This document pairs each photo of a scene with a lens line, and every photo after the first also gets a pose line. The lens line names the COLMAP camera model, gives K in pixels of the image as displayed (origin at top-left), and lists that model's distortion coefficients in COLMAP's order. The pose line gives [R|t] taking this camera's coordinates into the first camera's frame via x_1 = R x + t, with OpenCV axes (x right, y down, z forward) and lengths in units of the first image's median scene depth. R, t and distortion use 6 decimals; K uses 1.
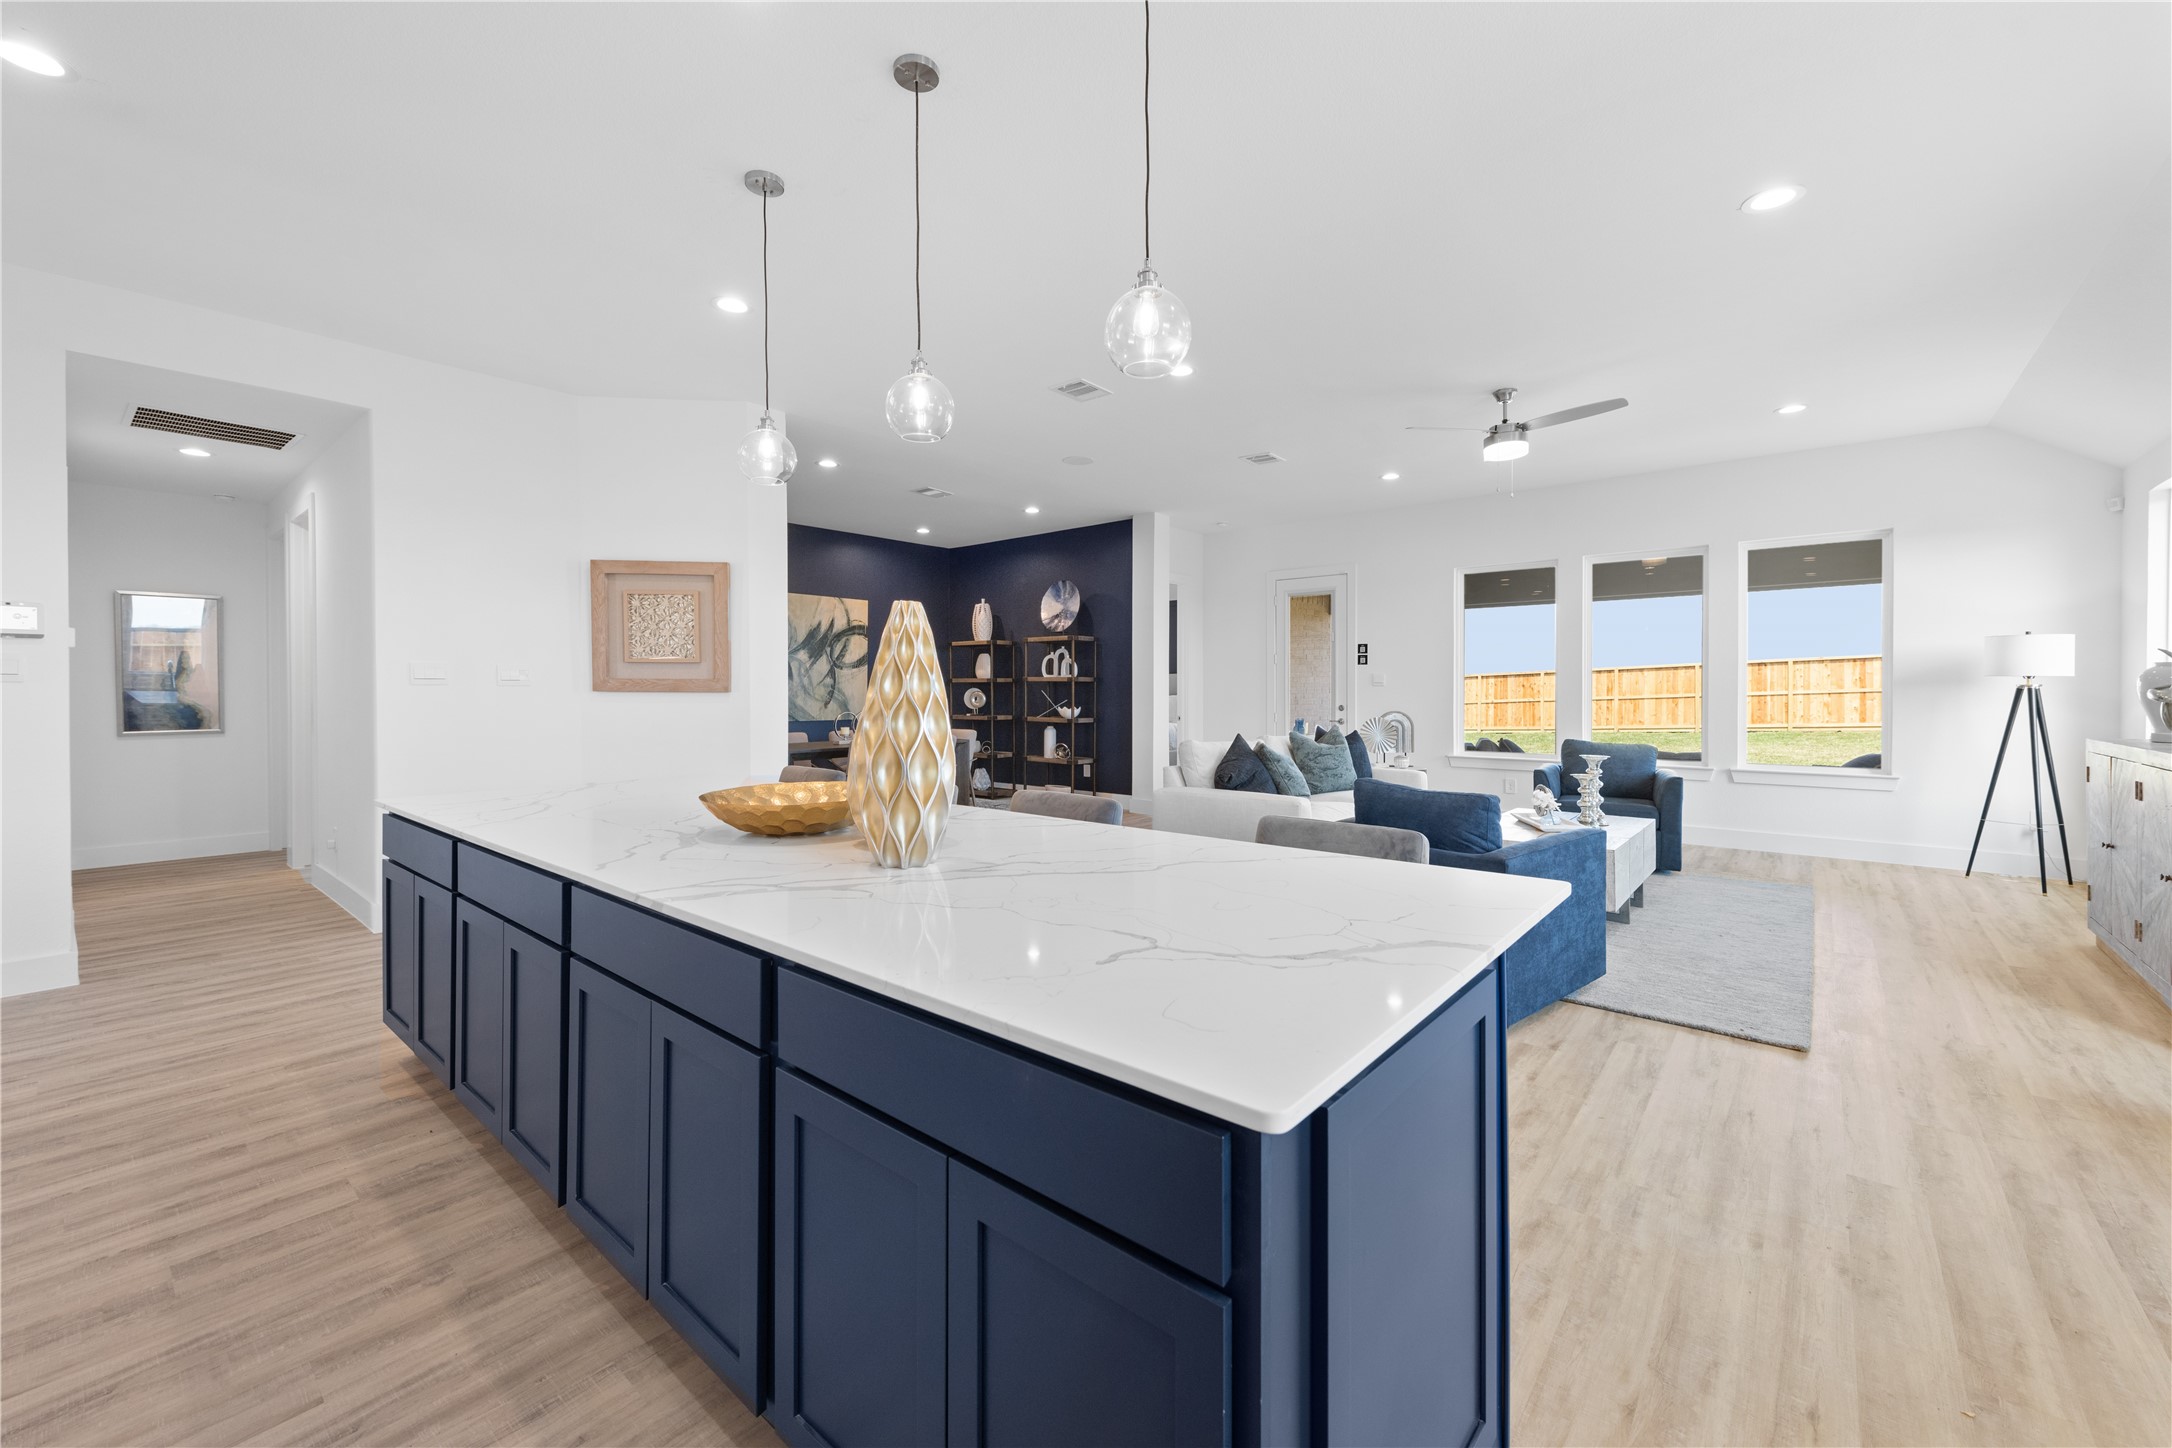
lens RADIAL K [[857.4, 0, 1083.0], [0, 857.4, 696.7], [0, 0, 1]] dist [0.008091, -0.000524]
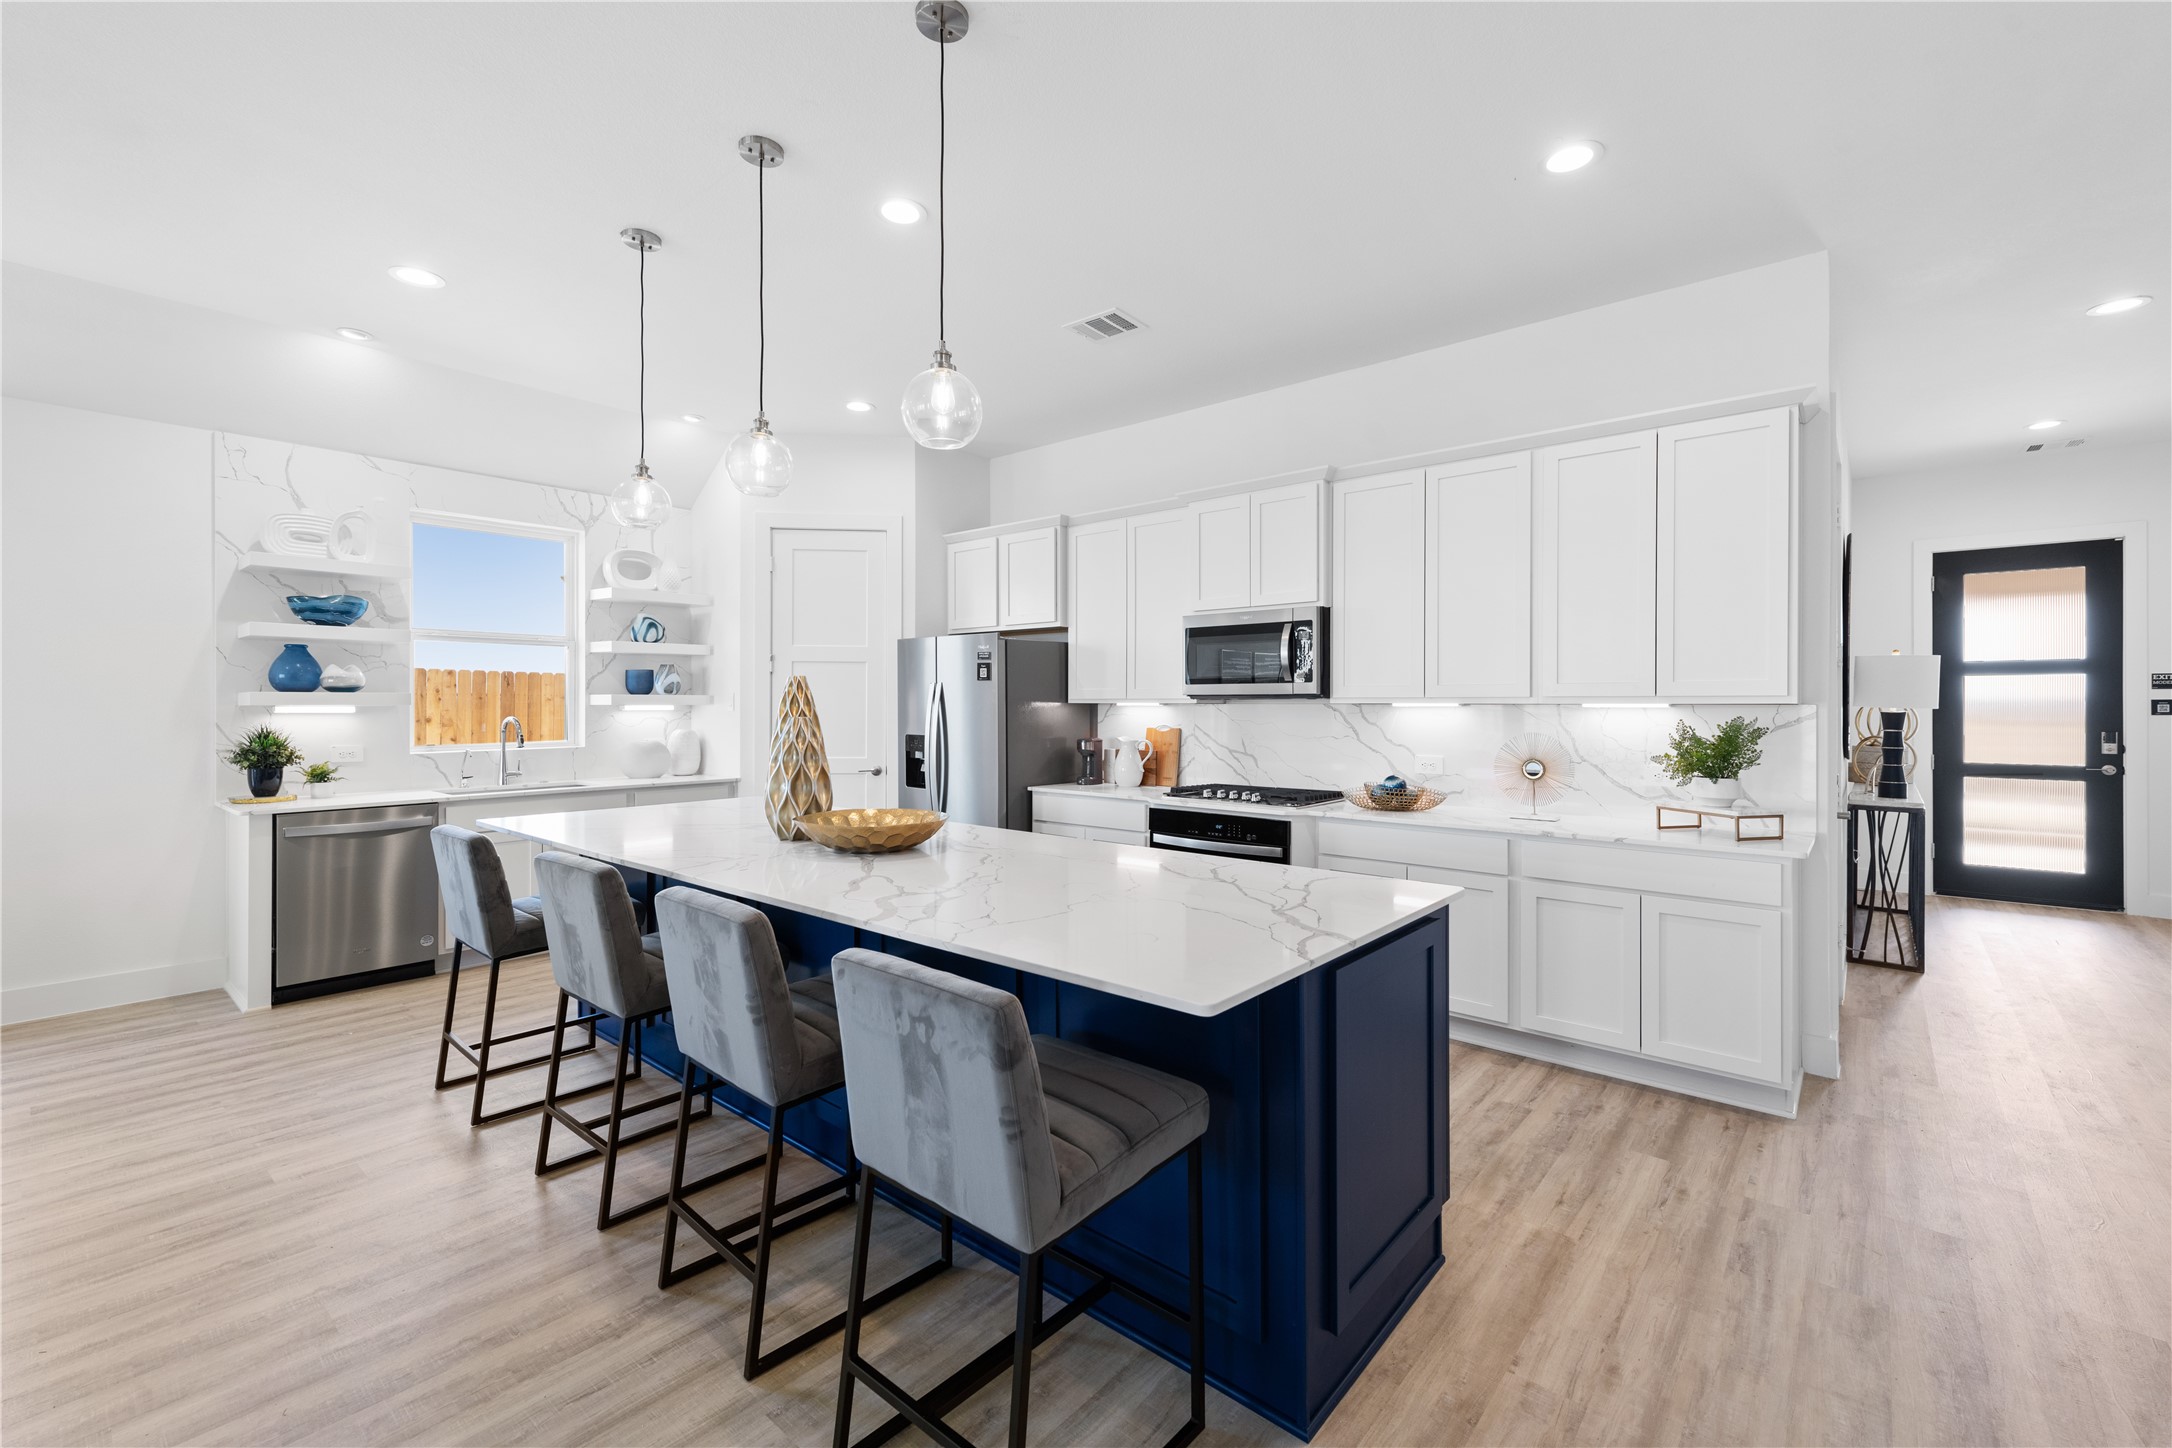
lens RADIAL K [[912.8, 0, 1088.0], [0, 912.8, 708.0], [0, 0, 1]] dist [0.019628, -0.006025]
pose [[-1.000000, 0.000069, -0.000414, -0.160511], [0.000064, 0.999927, 0.012095, -0.014018], [0.000415, 0.012095, -0.999927, 0.573203]]
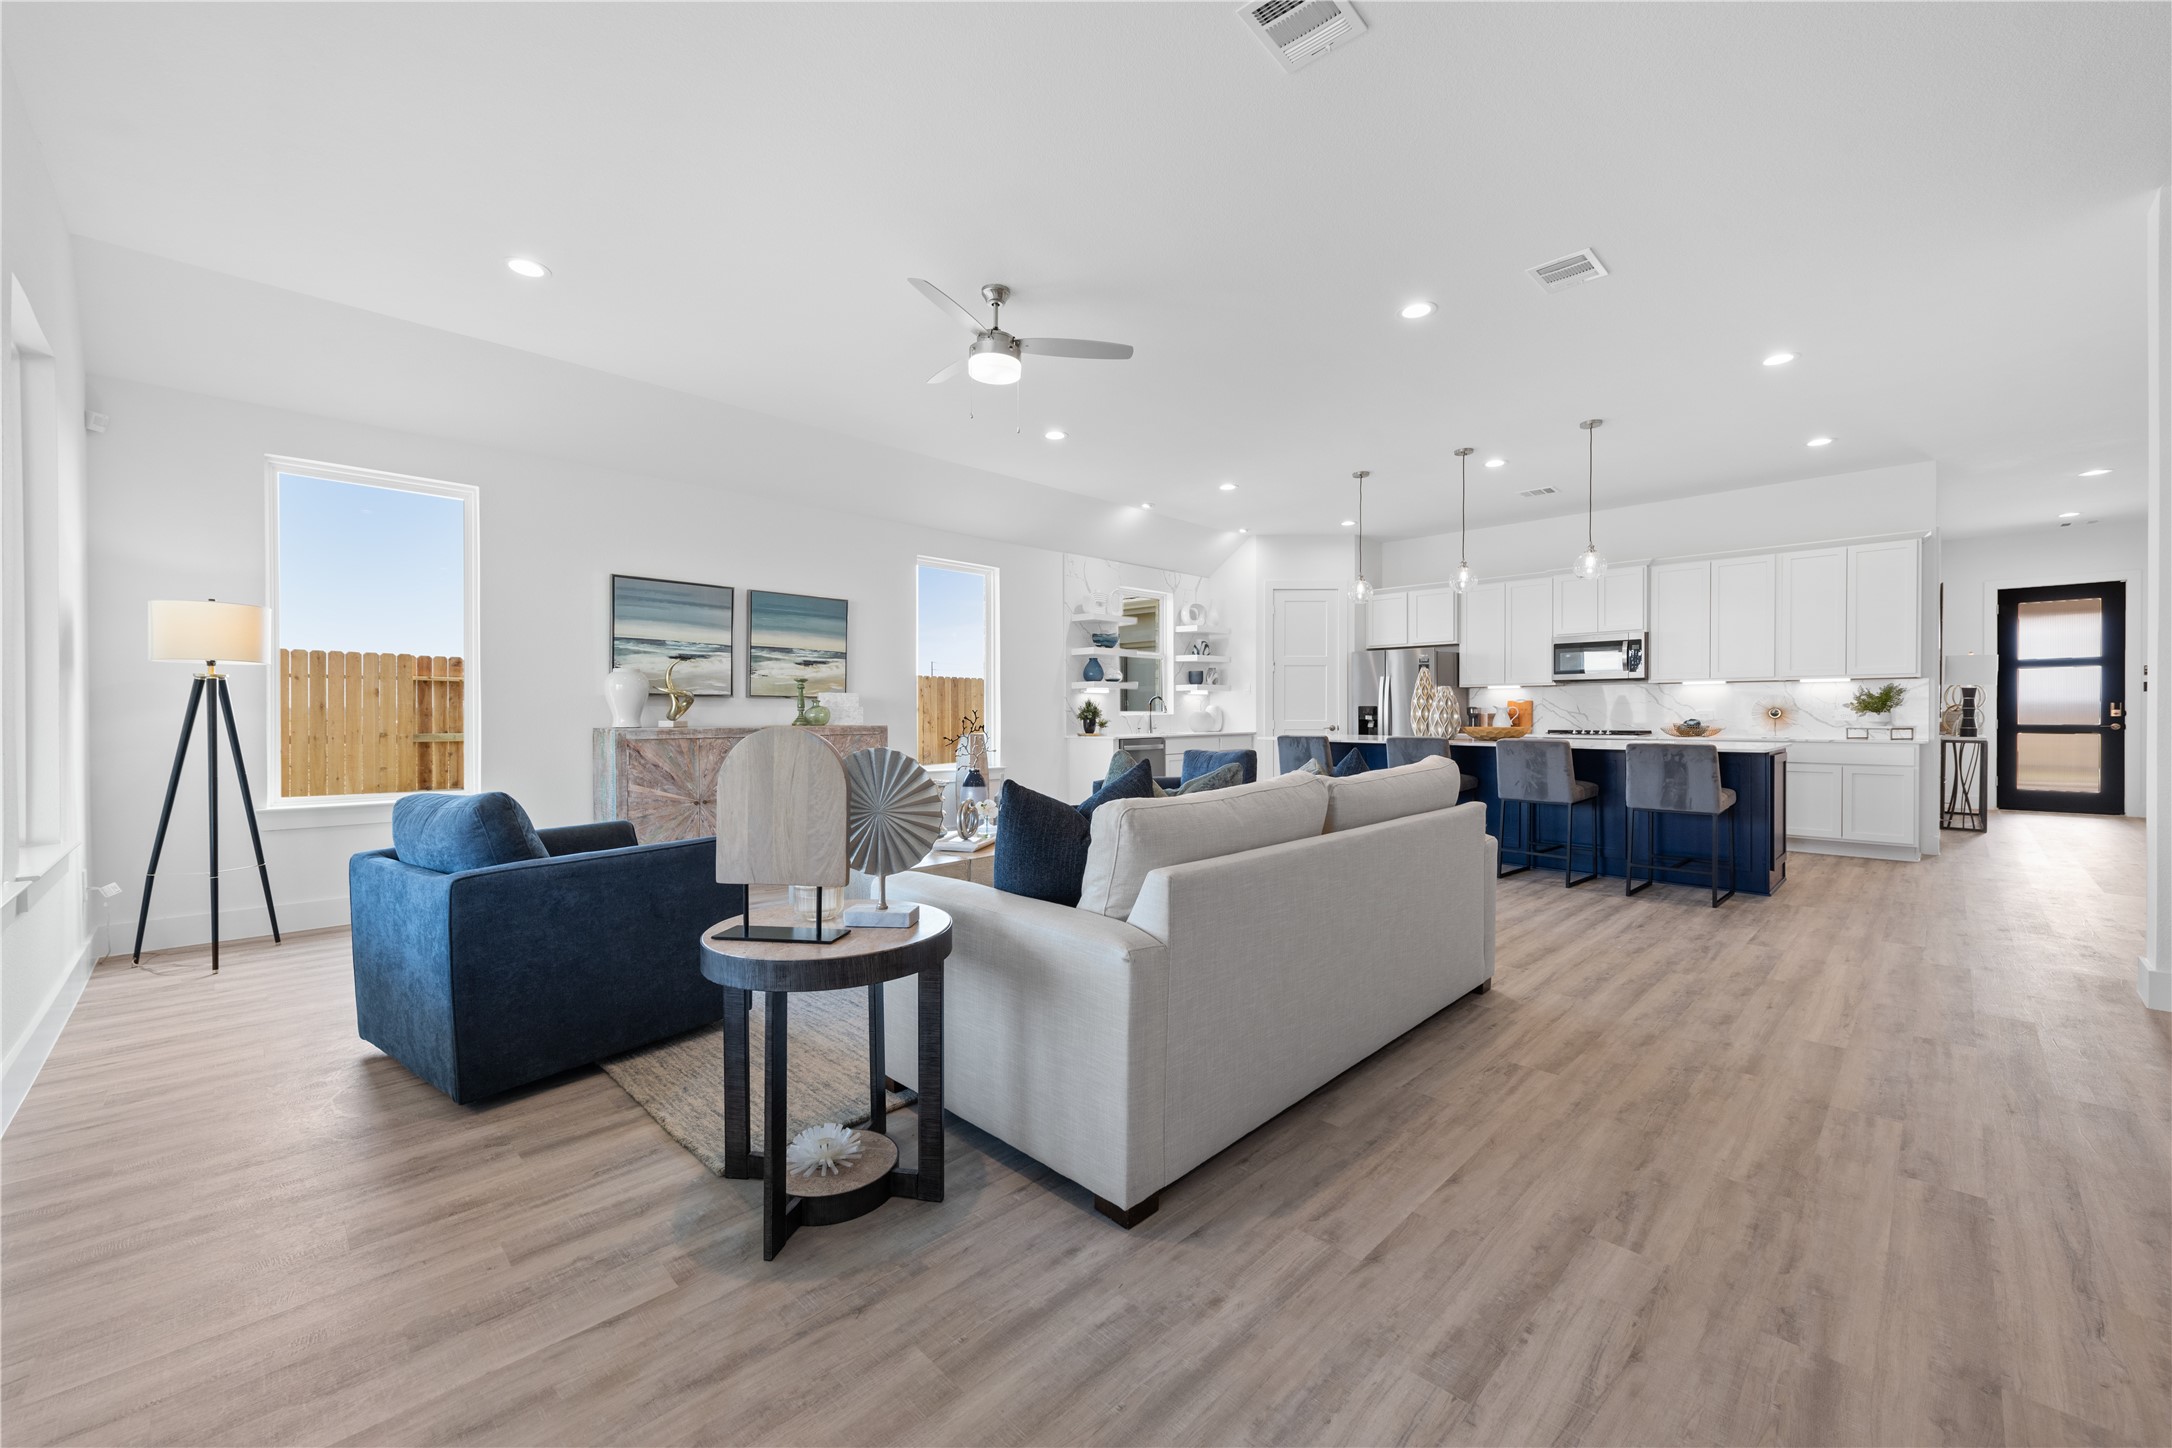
lens RADIAL K [[870.7, 0, 1074.2], [0, 870.7, 724.5], [0, 0, 1]] dist [0.008027, -0.000611]
pose [[-0.996819, 0.003247, 0.079638, 0.195813], [0.004937, 0.999767, 0.021030, 0.008366], [-0.079551, 0.021356, -0.996602, 0.985862]]
